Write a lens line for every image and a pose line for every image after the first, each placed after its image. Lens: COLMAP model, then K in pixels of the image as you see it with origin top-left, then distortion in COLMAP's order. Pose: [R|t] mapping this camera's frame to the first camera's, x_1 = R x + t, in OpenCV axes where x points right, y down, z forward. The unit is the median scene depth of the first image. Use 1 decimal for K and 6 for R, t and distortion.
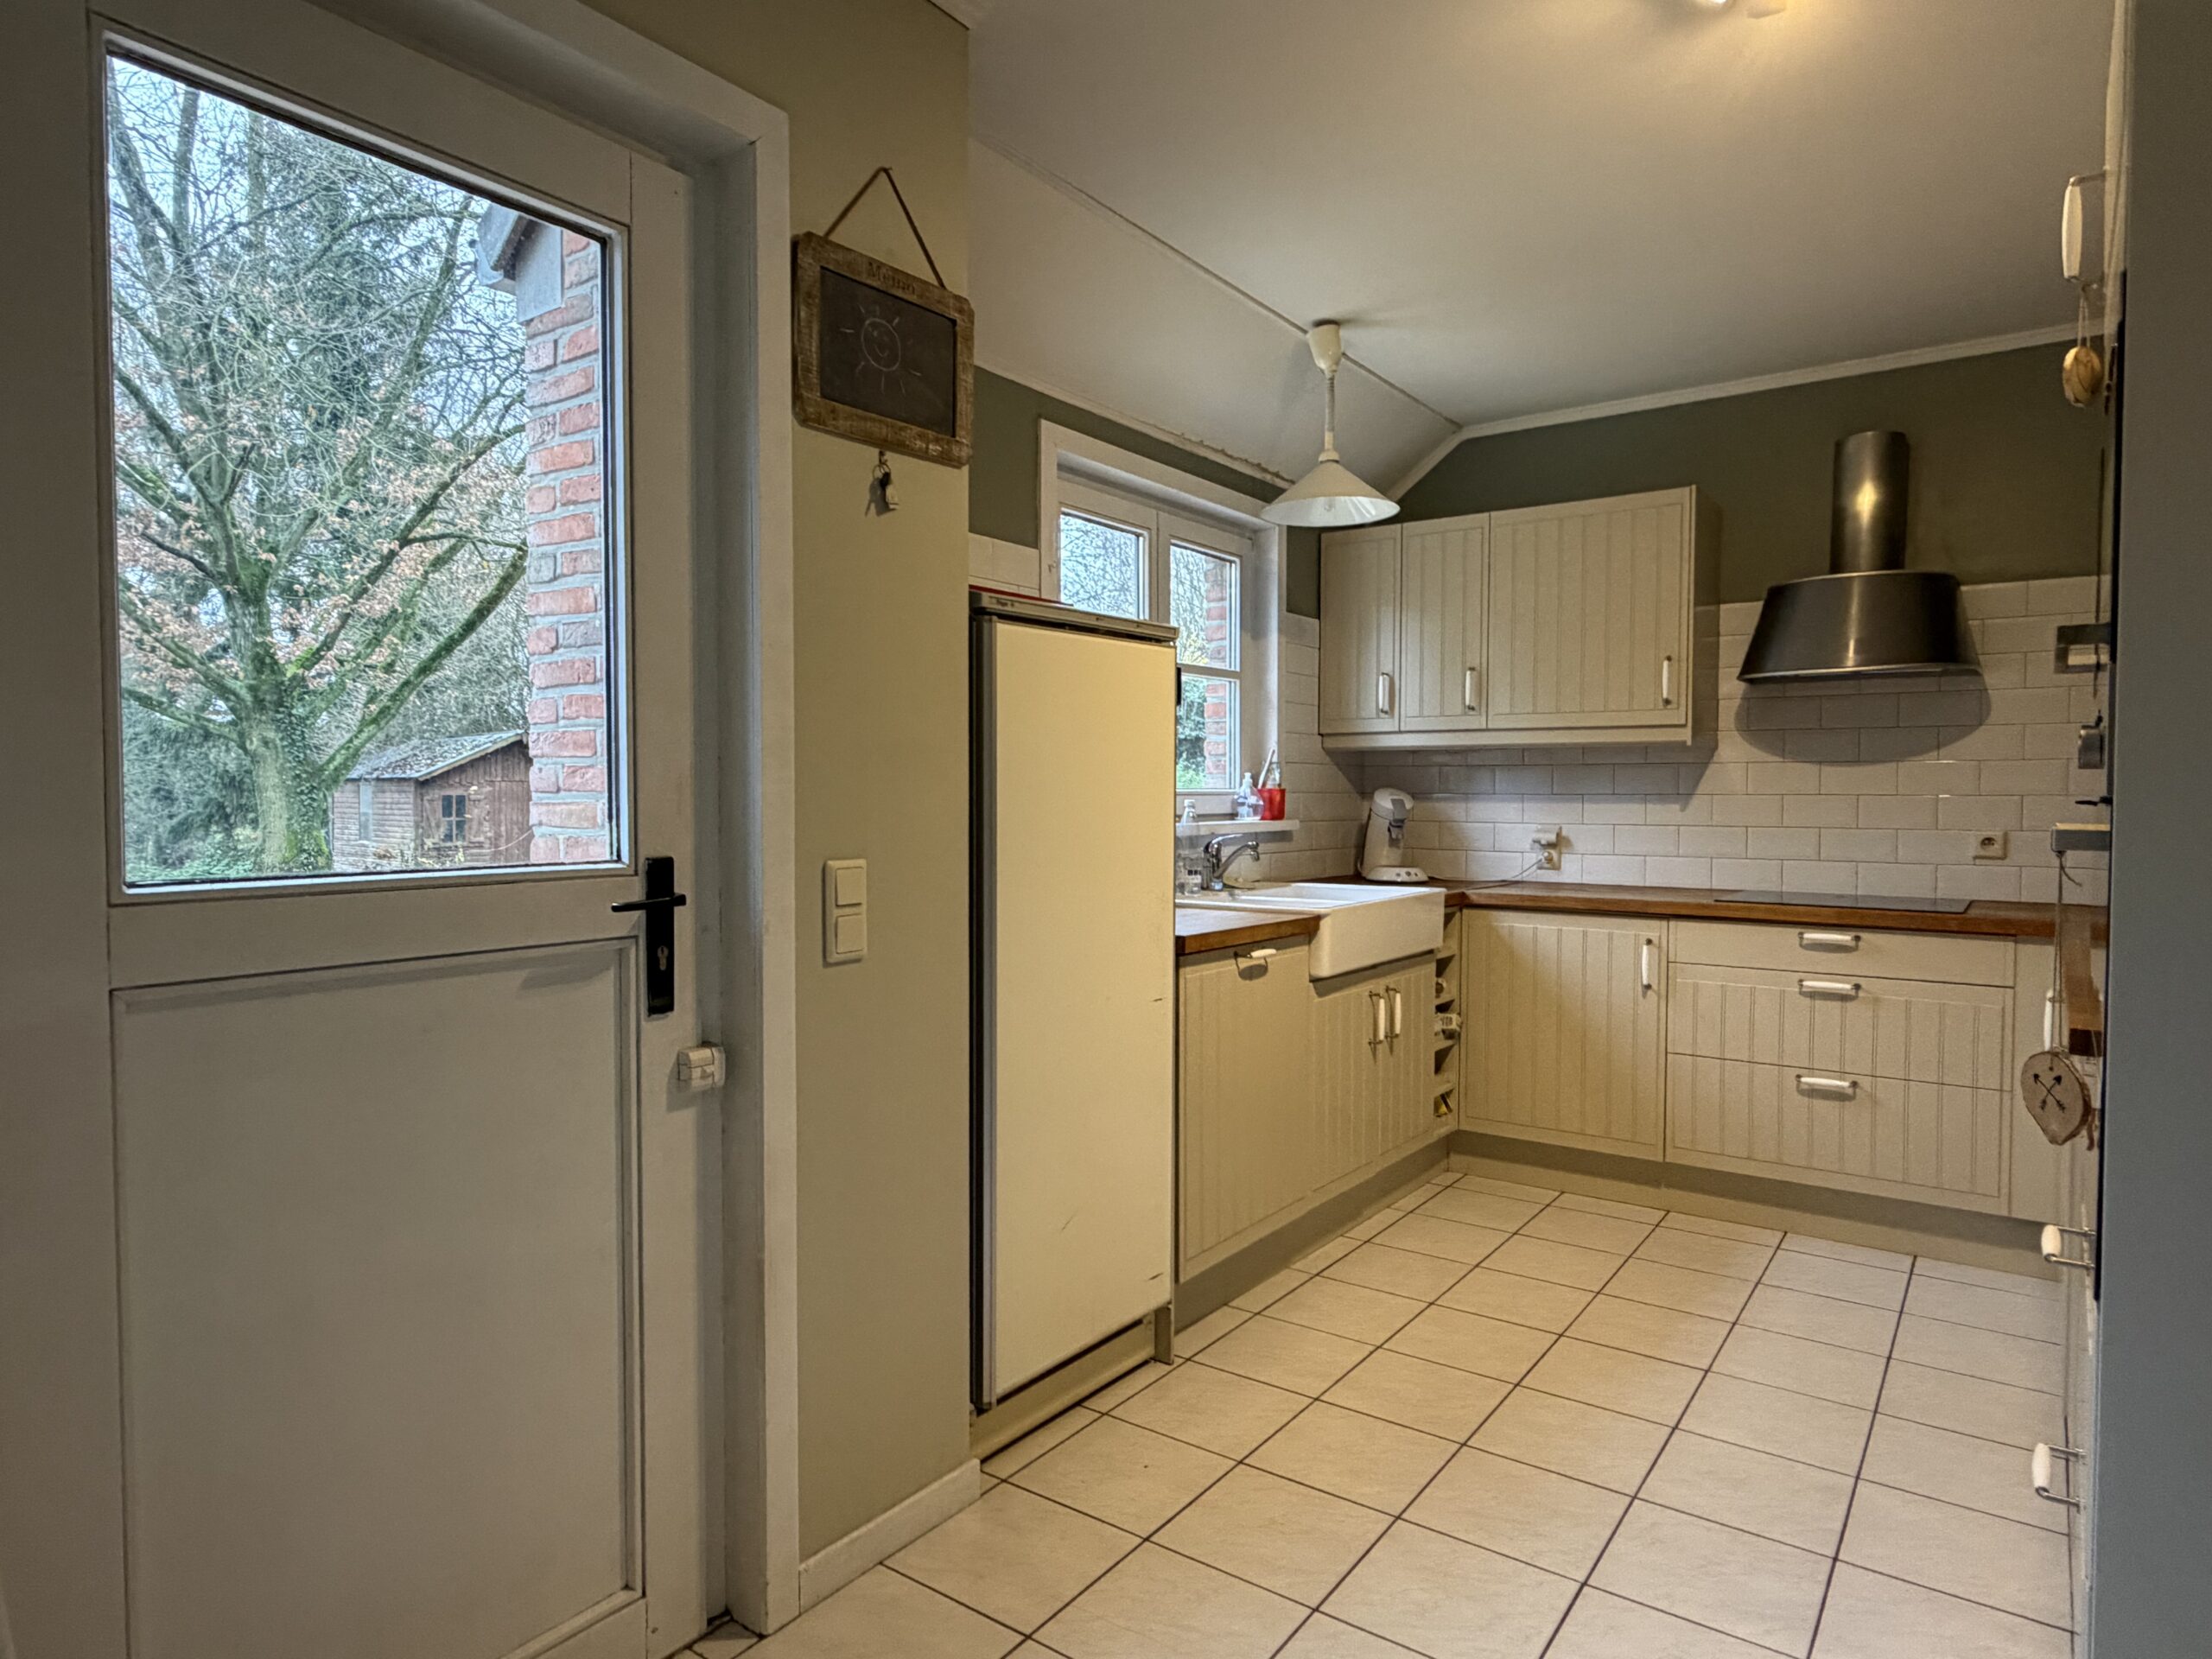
lens RADIAL K [[1295.3, 0, 1106.0], [0, 1295.3, 829.5], [0, 0, 1]] dist [0.002948, 0.003366]
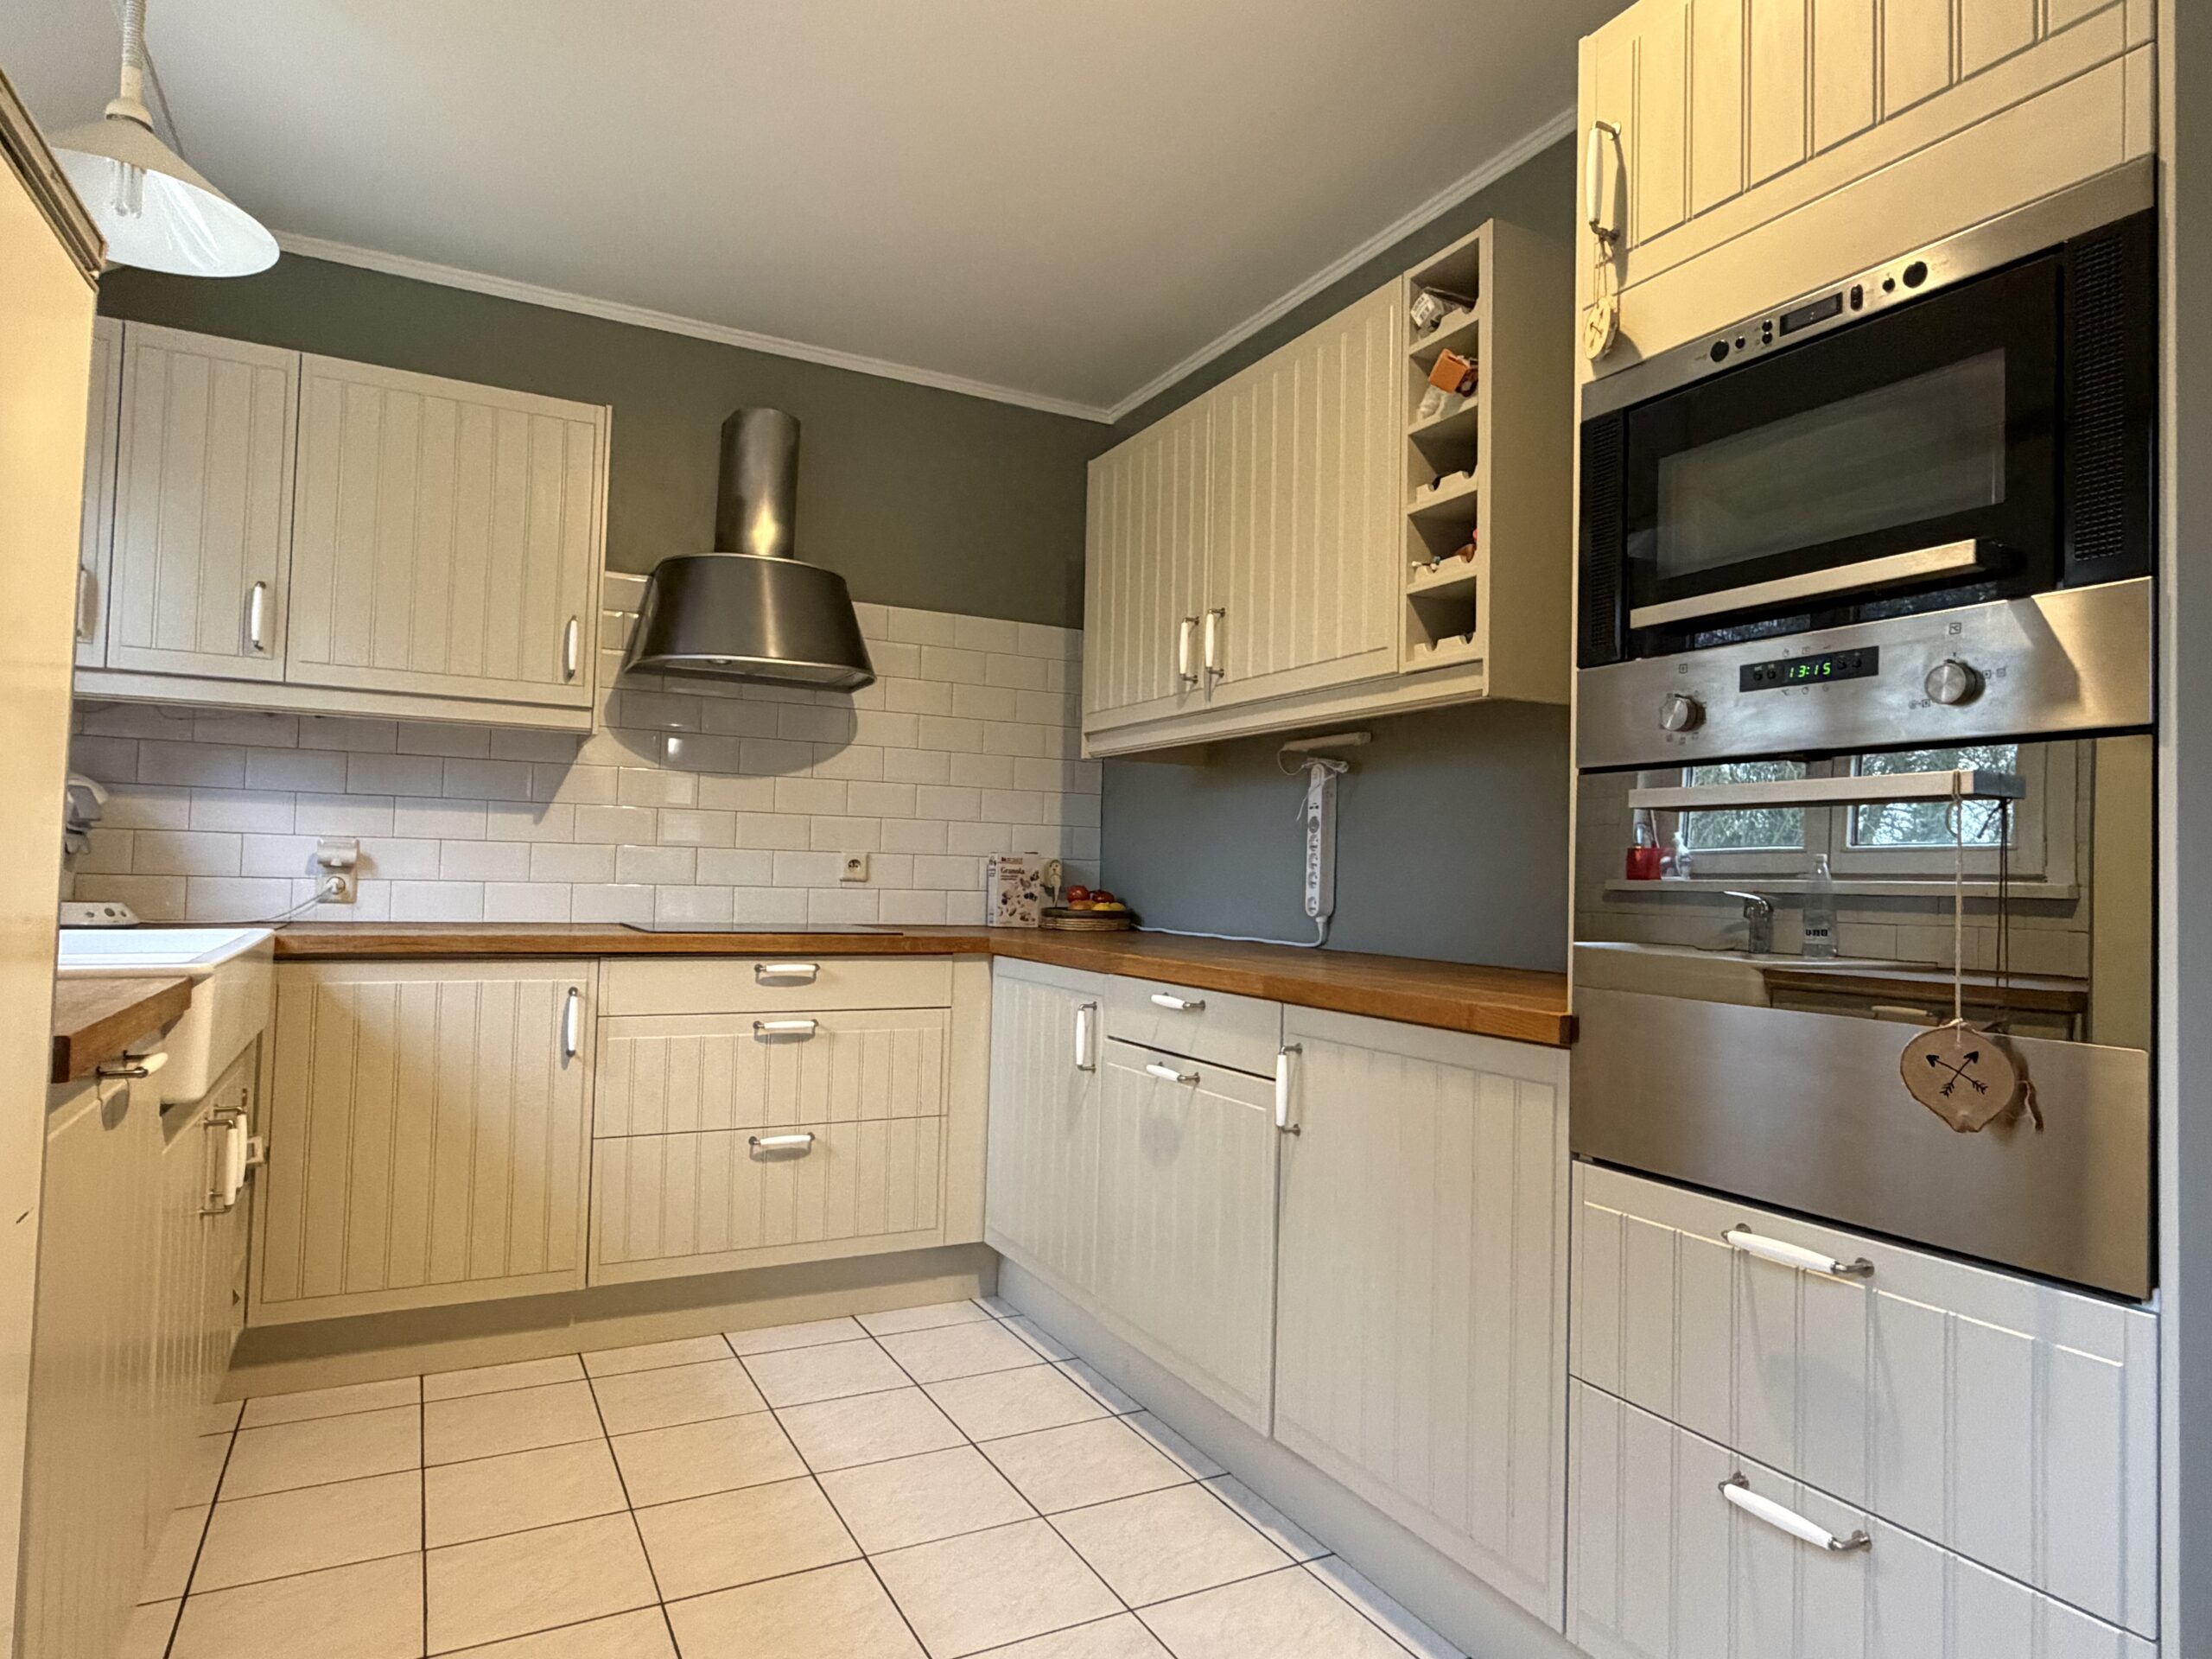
lens RADIAL K [[1295.3, 0, 1106.0], [0, 1295.3, 829.5], [0, 0, 1]] dist [0.002948, 0.003366]
pose [[0.448829, 0.039312, 0.892752, -0.107554], [0.001136, 0.999006, -0.044562, 0.027525], [-0.893617, 0.021015, 0.448338, 0.393454]]
